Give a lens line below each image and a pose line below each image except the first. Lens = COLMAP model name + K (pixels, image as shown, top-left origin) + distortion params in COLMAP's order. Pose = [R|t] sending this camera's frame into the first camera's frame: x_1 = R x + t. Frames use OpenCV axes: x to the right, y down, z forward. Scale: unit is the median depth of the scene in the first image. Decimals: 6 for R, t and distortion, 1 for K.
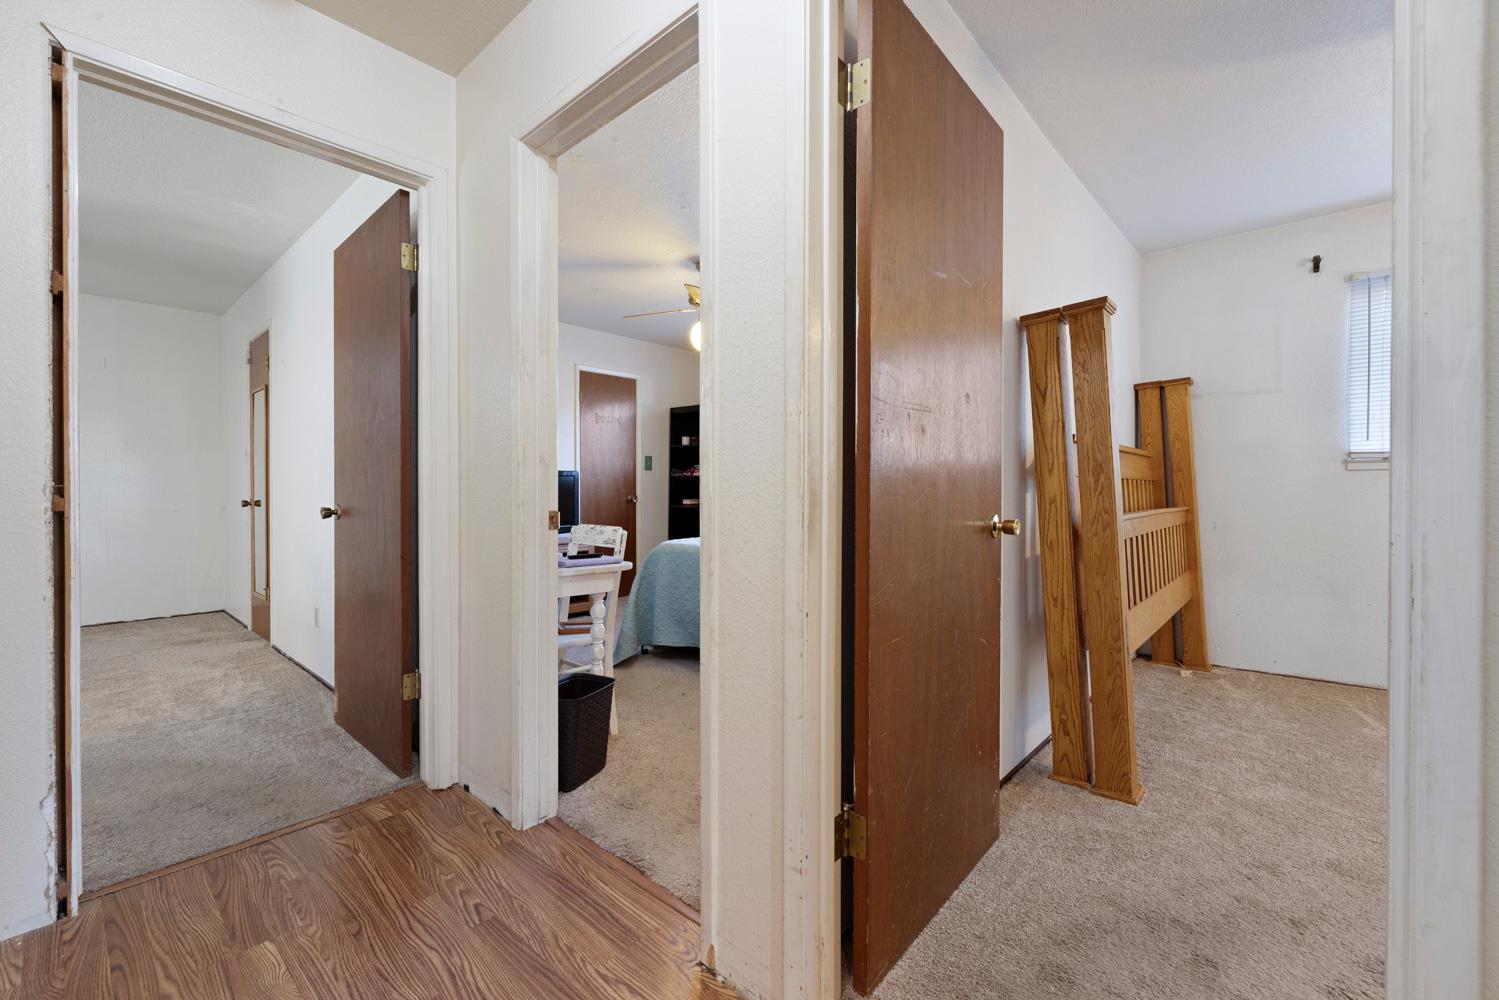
lens RADIAL K [[635.8, 0, 747.4], [0, 635.8, 494.3], [0, 0, 1]] dist [-0.000168, -0.000125]
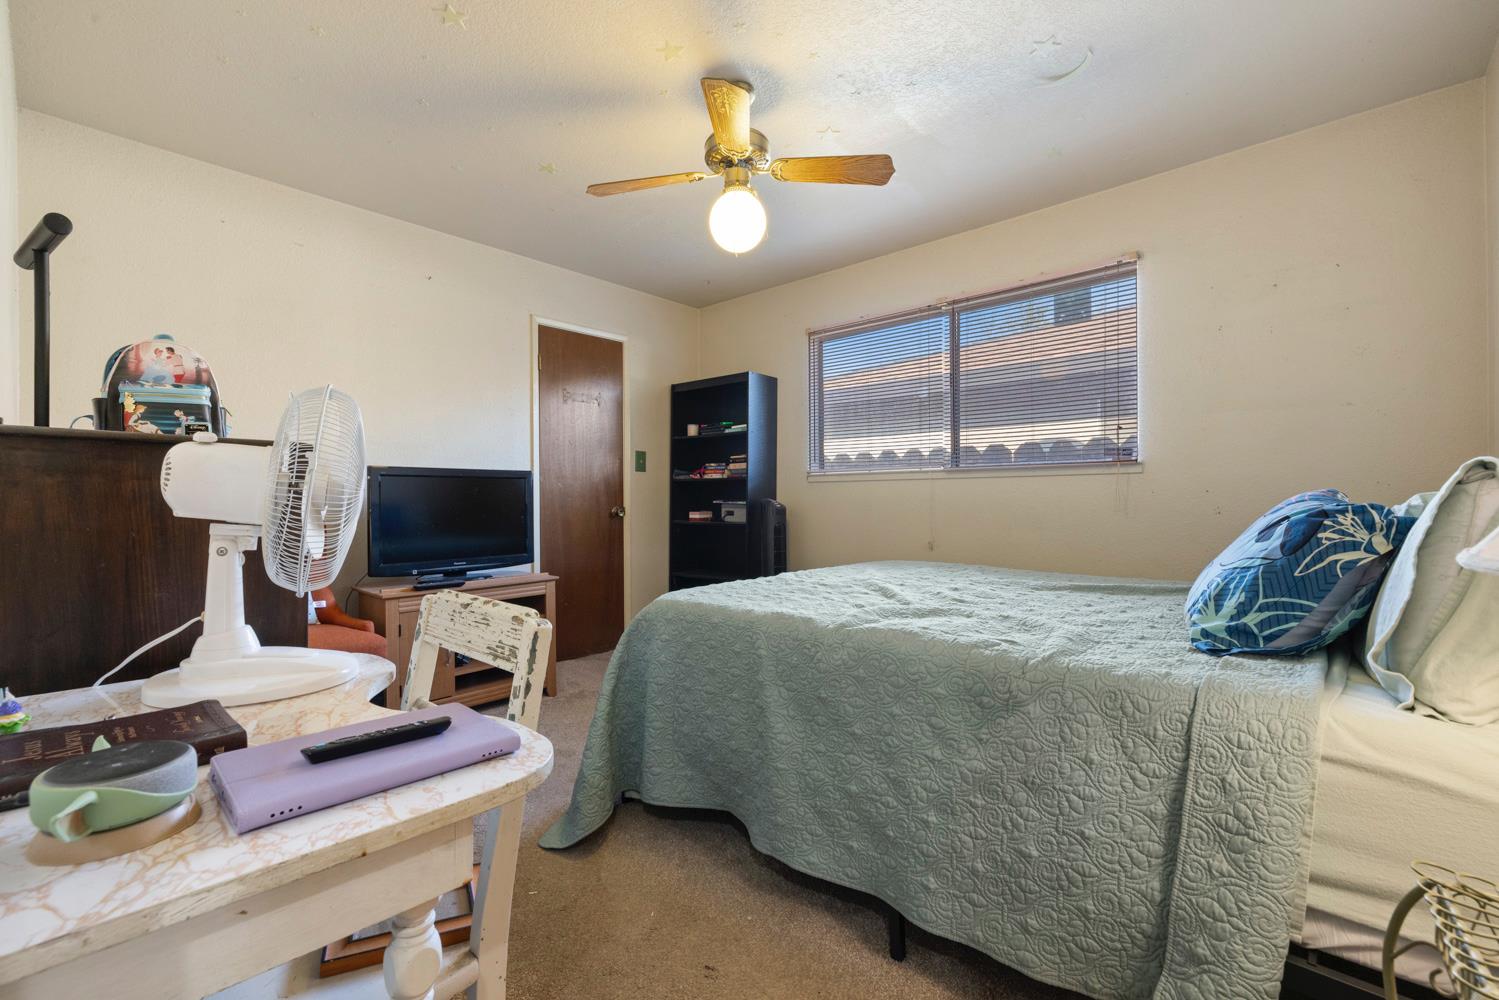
lens RADIAL K [[635.8, 0, 750.4], [0, 635.8, 503.8], [0, 0, 1]] dist [-0.000168, -0.000125]
pose [[0.999972, -0.004797, 0.005775, -0.040555], [0.004788, 0.999987, 0.001537, -0.002284], [-0.005782, -0.001509, 0.999982, 0.314817]]
